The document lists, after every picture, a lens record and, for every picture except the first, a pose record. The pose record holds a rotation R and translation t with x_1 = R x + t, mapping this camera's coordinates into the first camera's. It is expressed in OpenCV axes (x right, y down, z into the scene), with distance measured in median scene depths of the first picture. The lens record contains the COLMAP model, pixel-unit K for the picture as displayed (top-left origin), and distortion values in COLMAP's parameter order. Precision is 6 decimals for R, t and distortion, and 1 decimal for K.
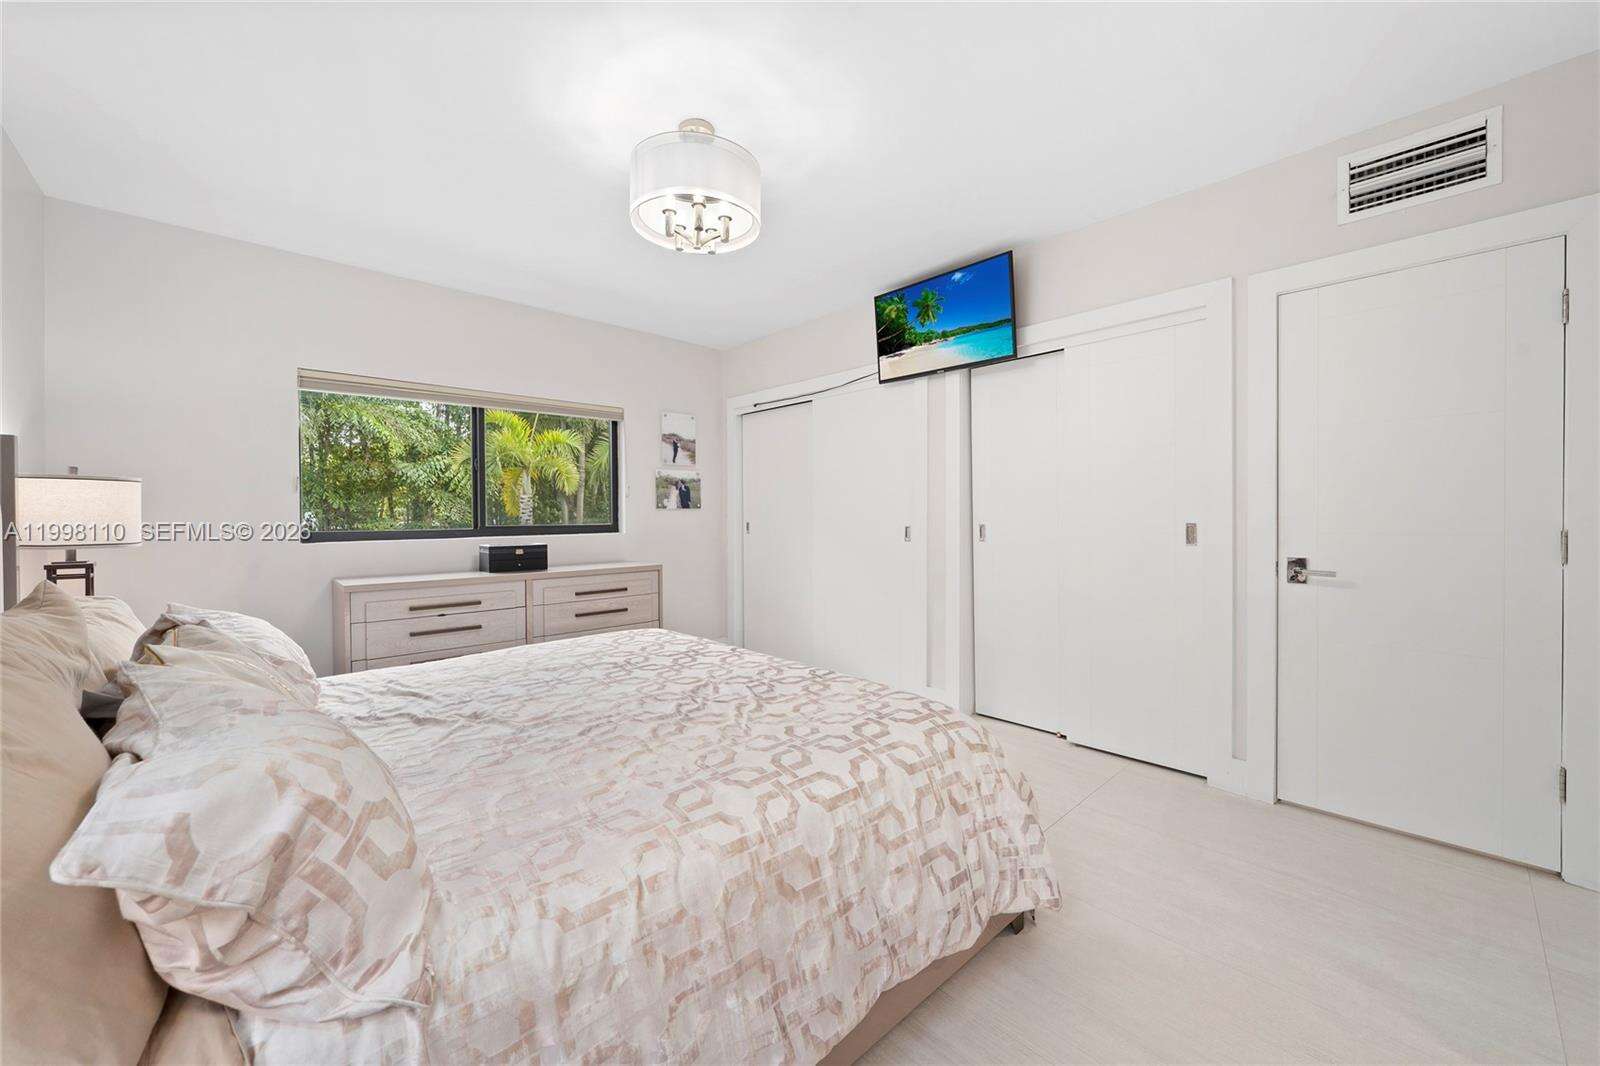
lens RADIAL K [[615.5, 0, 800.0], [0, 615.5, 533.0], [0, 0, 1]] dist [-0.000713, -0.000035]
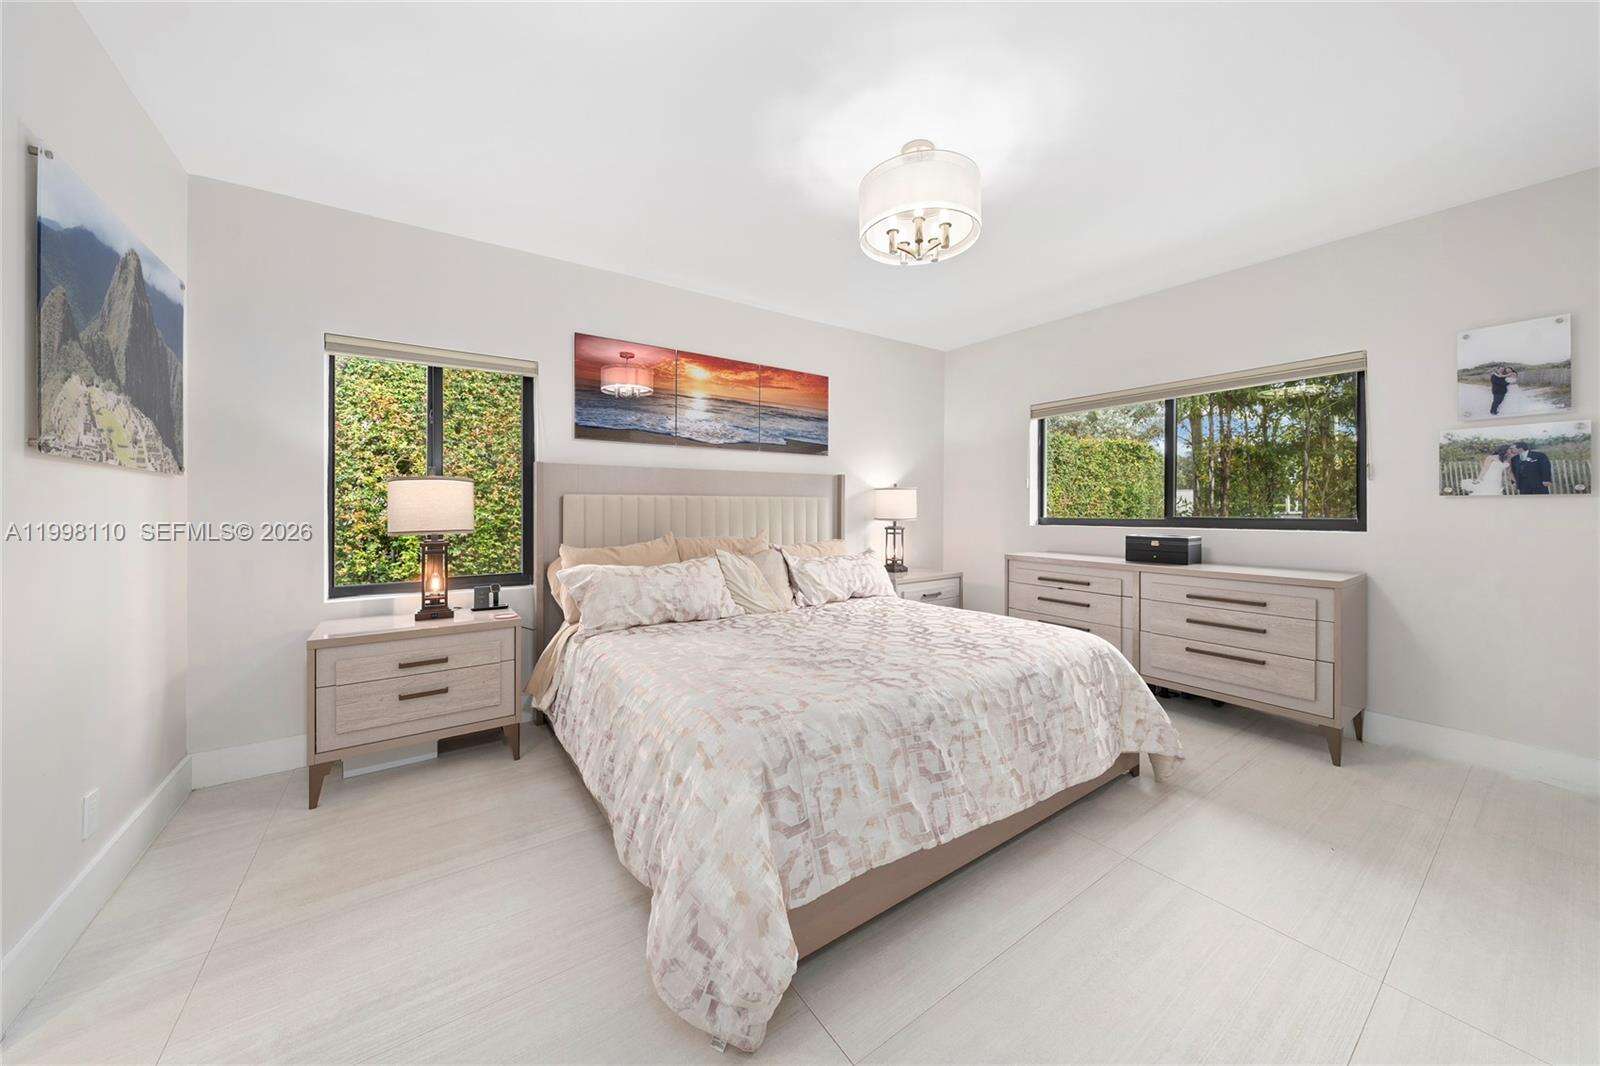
lens RADIAL K [[547.4, 0, 800.9], [0, 547.4, 507.4], [0, 0, 1]] dist [0.000870, 0.000026]
pose [[-0.135754, 0.002592, -0.990739, 0.384604], [-0.030849, 0.999501, 0.006842, -0.012075], [0.990262, 0.031492, -0.135607, 0.440929]]
